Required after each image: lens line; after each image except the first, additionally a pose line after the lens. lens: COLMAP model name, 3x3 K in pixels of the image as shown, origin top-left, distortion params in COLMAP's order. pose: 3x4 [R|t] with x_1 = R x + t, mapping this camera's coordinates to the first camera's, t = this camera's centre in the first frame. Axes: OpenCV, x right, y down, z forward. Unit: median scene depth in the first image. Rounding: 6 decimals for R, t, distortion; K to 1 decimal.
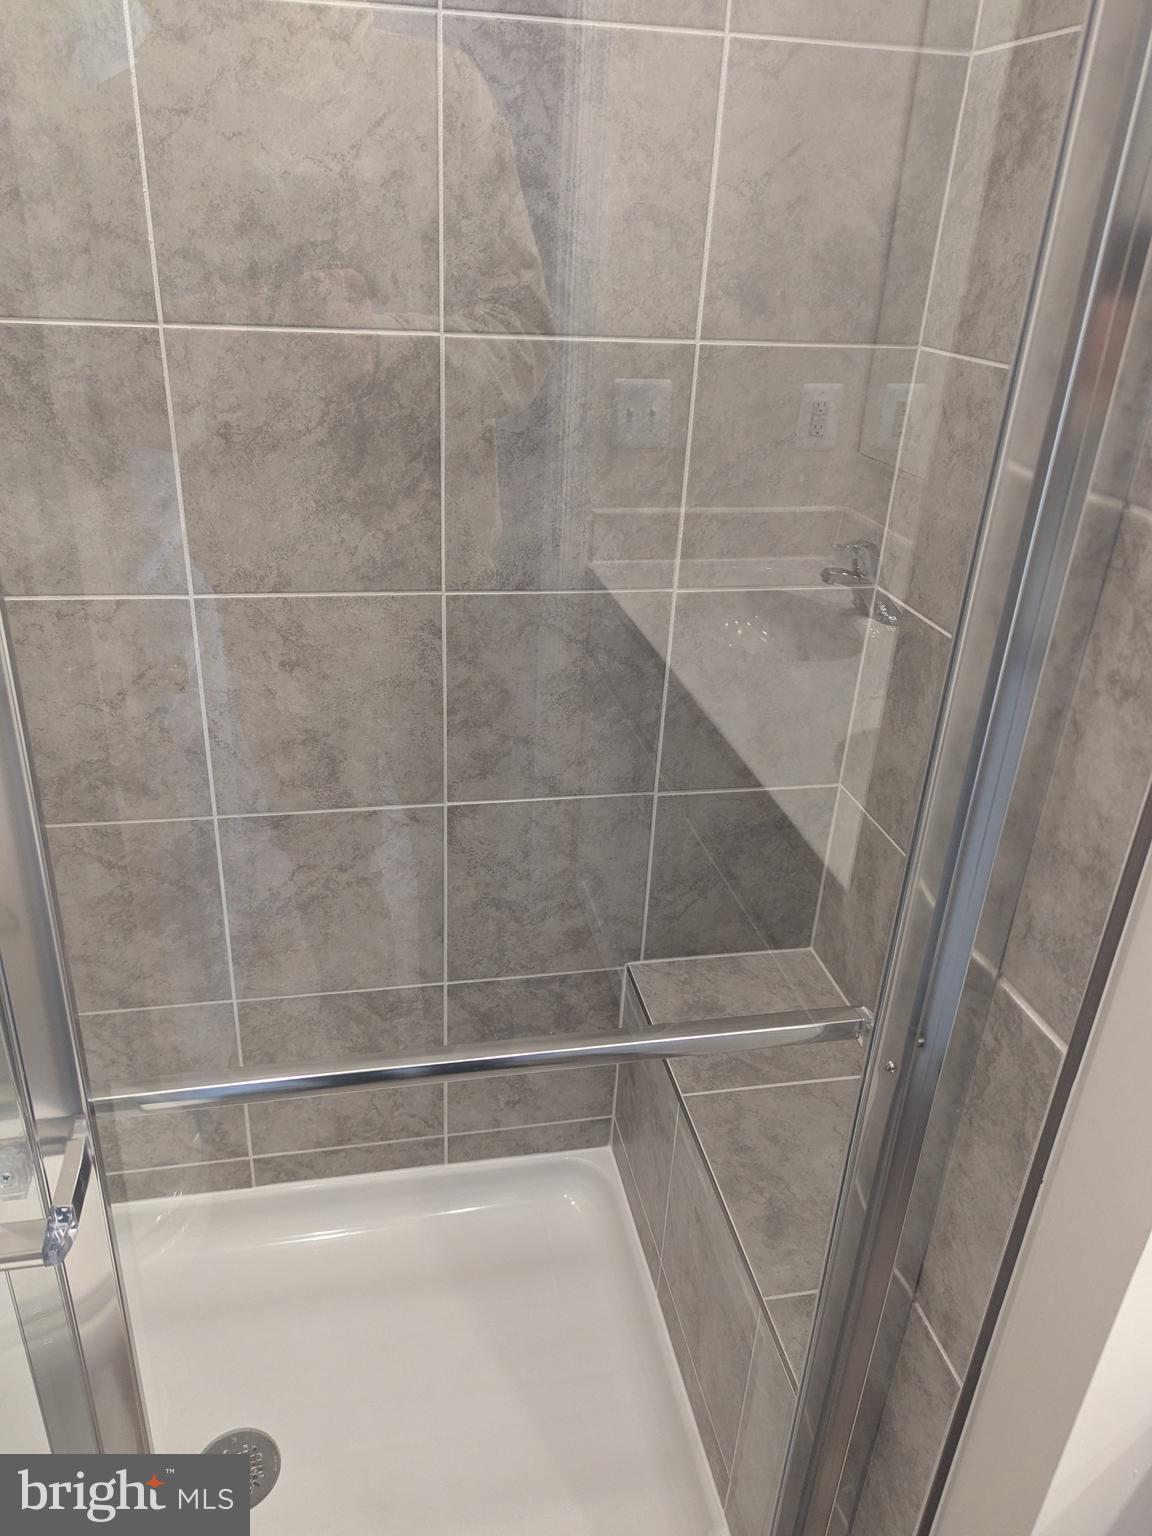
lens RADIAL K [[1086.6, 0, 579.0], [0, 1086.6, 768.9], [0, 0, 1]] dist [0.061923, -0.052164]
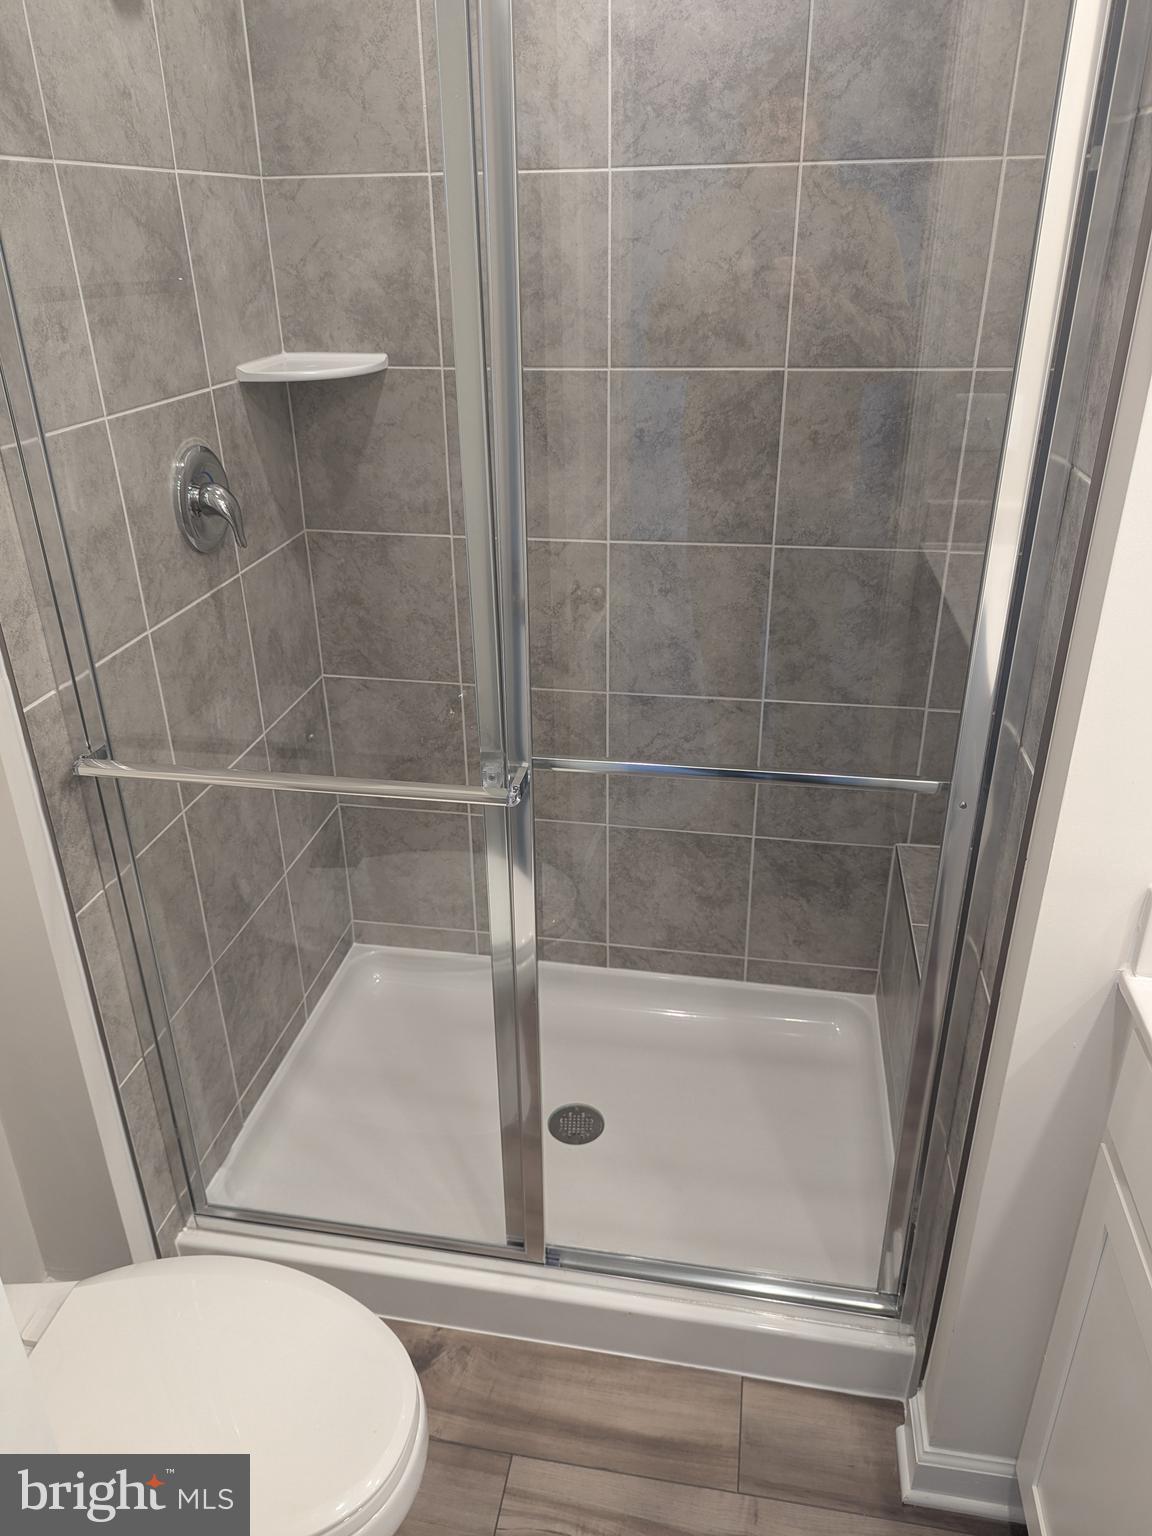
lens RADIAL K [[1086.6, 0, 586.6], [0, 1086.6, 742.1], [0, 0, 1]] dist [0.061923, -0.052164]
pose [[0.929389, 0.106392, -0.353435, 0.174305], [-0.110559, 0.993834, 0.008444, 0.104876], [0.352154, 0.031228, 0.935421, -0.399454]]
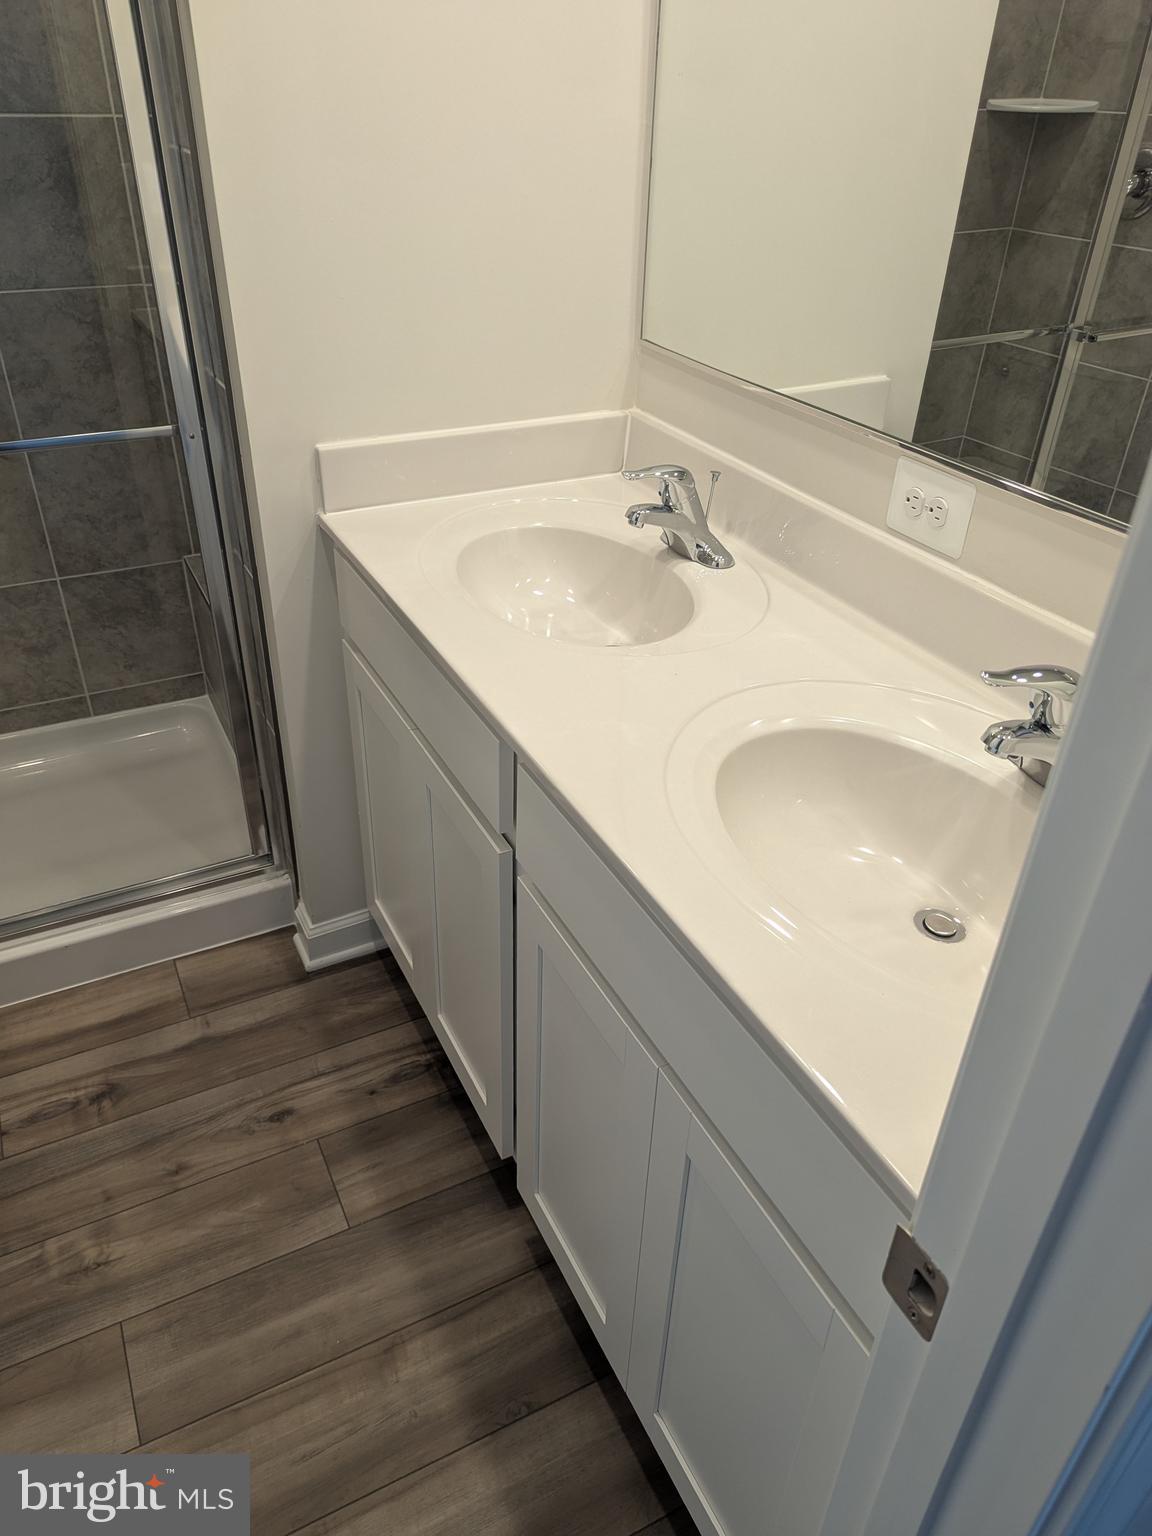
lens RADIAL K [[1086.6, 0, 571.1], [0, 1086.6, 773.1], [0, 0, 1]] dist [0.061923, -0.052164]
pose [[0.966962, -0.159217, 0.199084, 0.258150], [0.131373, 0.980511, 0.146078, 0.384868], [-0.218462, -0.115097, 0.969034, -0.787753]]
